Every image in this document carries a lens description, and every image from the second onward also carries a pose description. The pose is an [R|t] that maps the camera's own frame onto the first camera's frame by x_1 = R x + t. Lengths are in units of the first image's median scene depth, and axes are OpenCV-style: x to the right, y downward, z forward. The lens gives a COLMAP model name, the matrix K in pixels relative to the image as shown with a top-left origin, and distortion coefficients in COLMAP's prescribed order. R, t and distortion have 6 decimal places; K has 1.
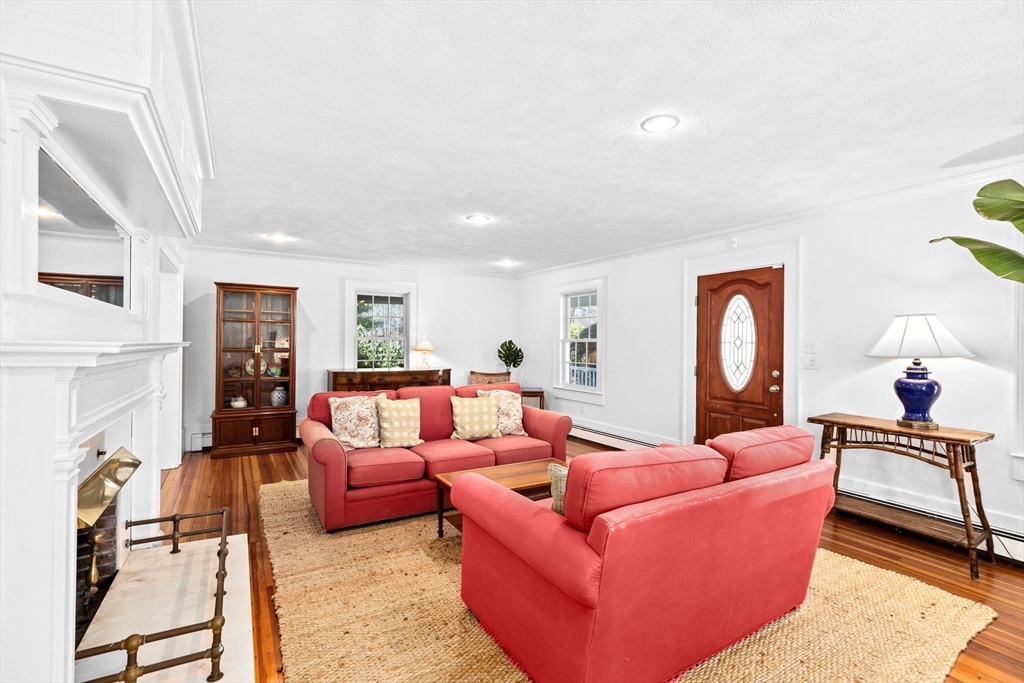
lens RADIAL K [[460.1, 0, 514.8], [0, 460.1, 341.8], [0, 0, 1]] dist [-0.003752, 0.000321]
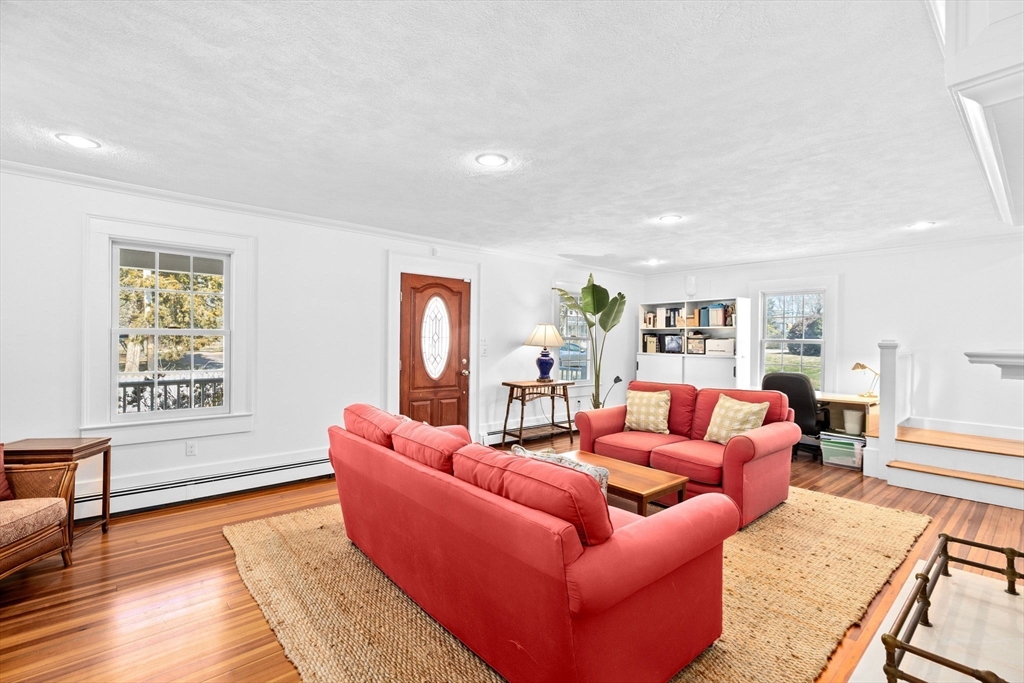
lens RADIAL K [[460.1, 0, 514.8], [0, 460.1, 341.8], [0, 0, 1]] dist [-0.003752, 0.000321]
pose [[-0.167689, -0.014092, 0.985739, -0.748041], [-0.011596, 0.999857, 0.012321, -0.004441], [-0.985772, -0.009364, -0.167828, 1.052558]]
